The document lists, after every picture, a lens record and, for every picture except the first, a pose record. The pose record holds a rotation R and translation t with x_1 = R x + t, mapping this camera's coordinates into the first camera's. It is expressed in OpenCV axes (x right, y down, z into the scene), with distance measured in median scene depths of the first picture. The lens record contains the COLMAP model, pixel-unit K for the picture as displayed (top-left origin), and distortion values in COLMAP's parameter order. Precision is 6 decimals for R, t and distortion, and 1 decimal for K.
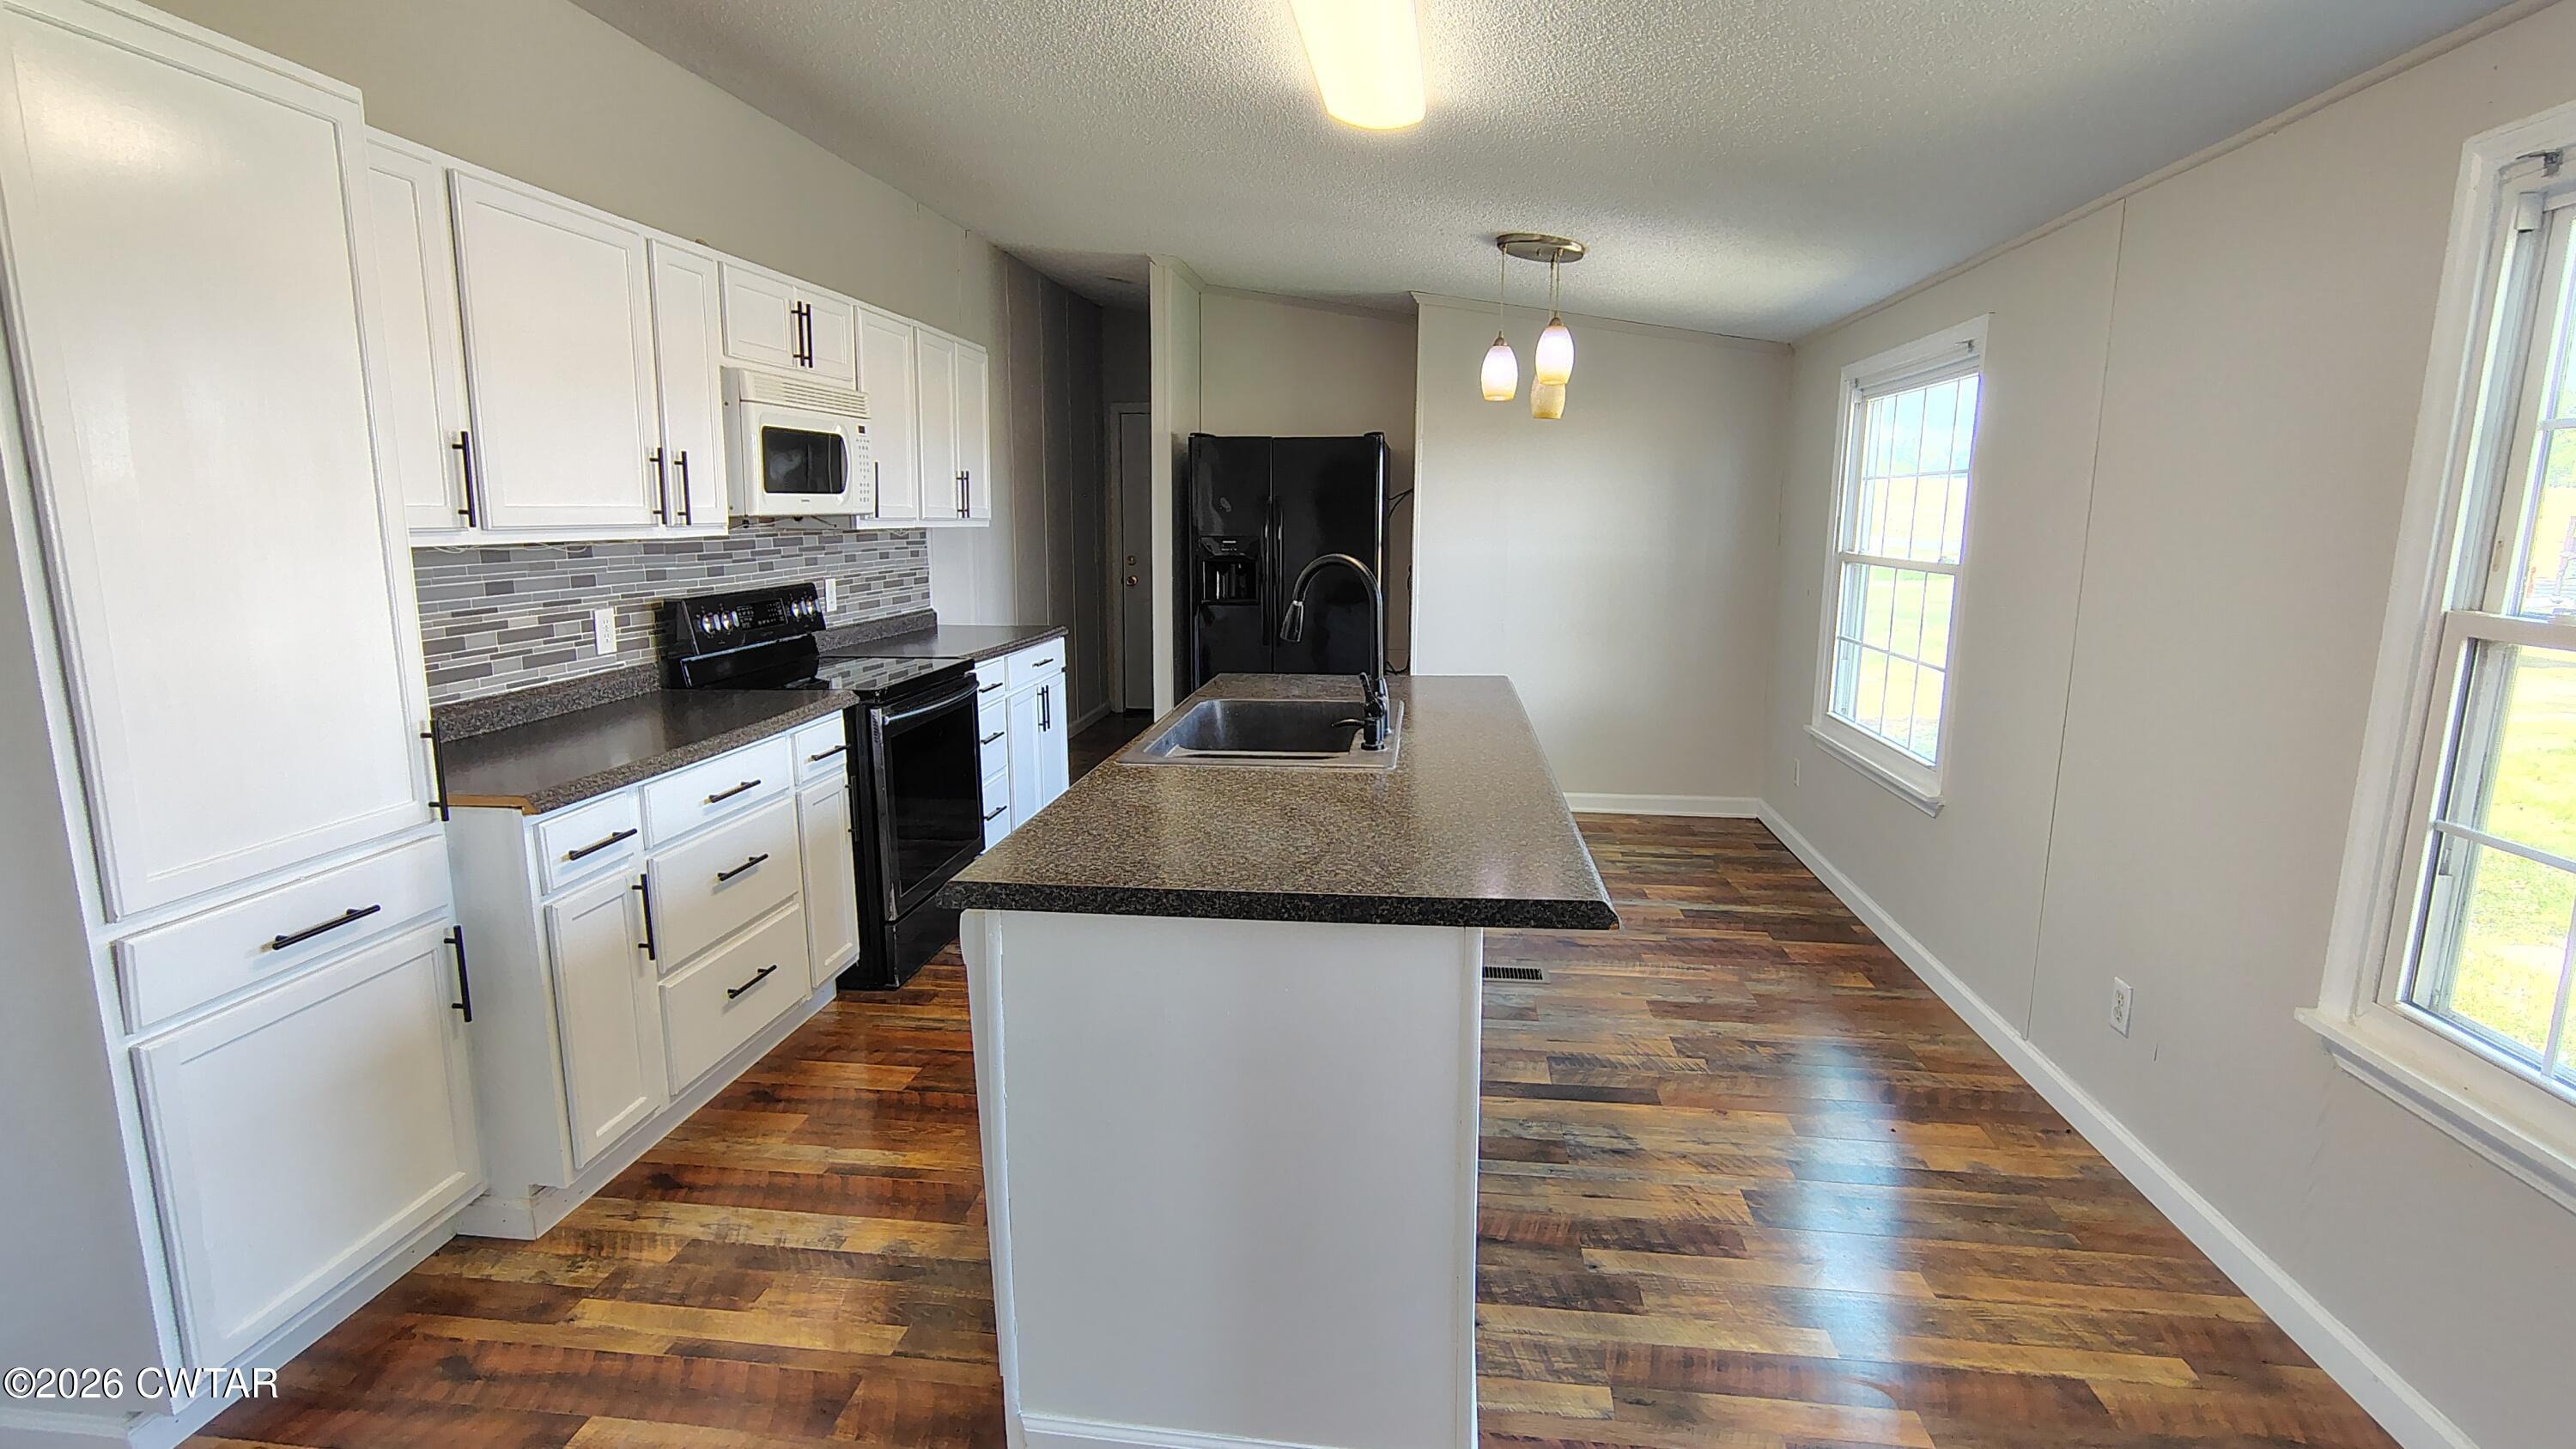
lens RADIAL K [[1192.0, 0, 1275.8], [0, 1192.0, 720.2], [0, 0, 1]] dist [-0.003987, 0.000928]
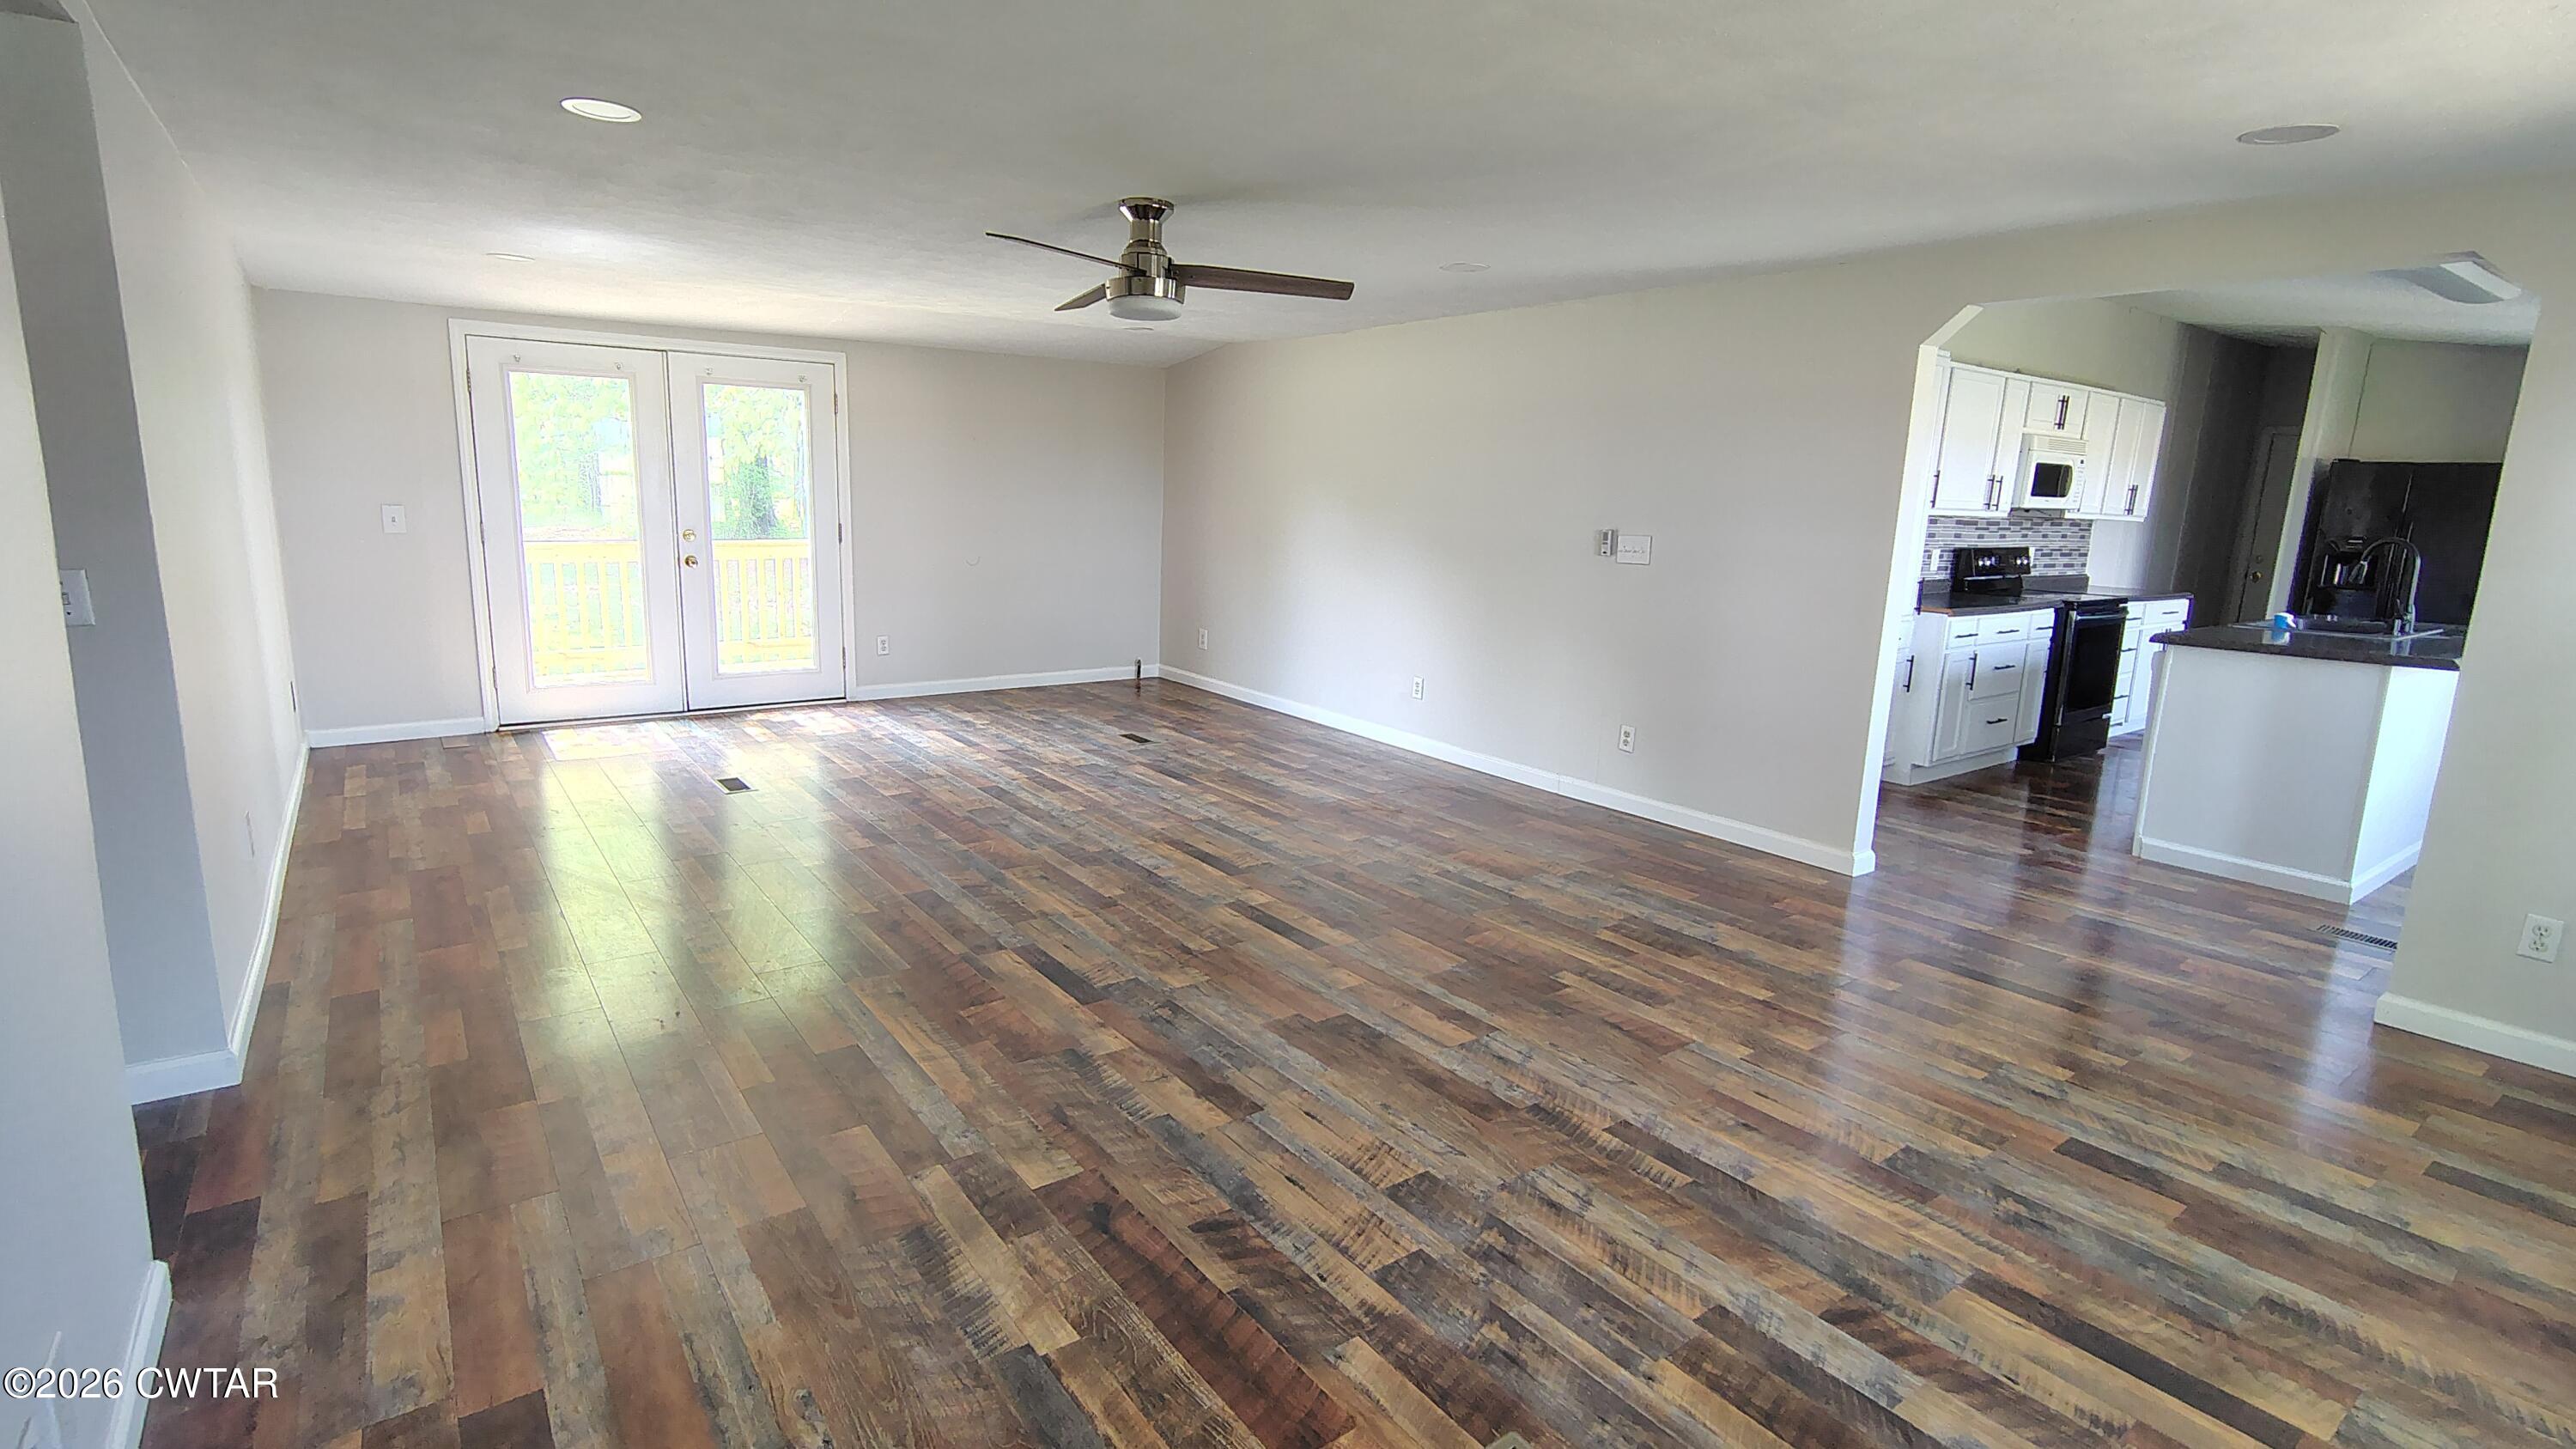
lens RADIAL K [[1192.0, 0, 1275.8], [0, 1192.0, 720.2], [0, 0, 1]] dist [-0.003987, 0.000928]
pose [[0.689485, 0.156323, -0.707229, 0.142958], [-0.155823, 0.985582, 0.065936, 0.212707], [0.707339, 0.064741, 0.703903, -1.109412]]
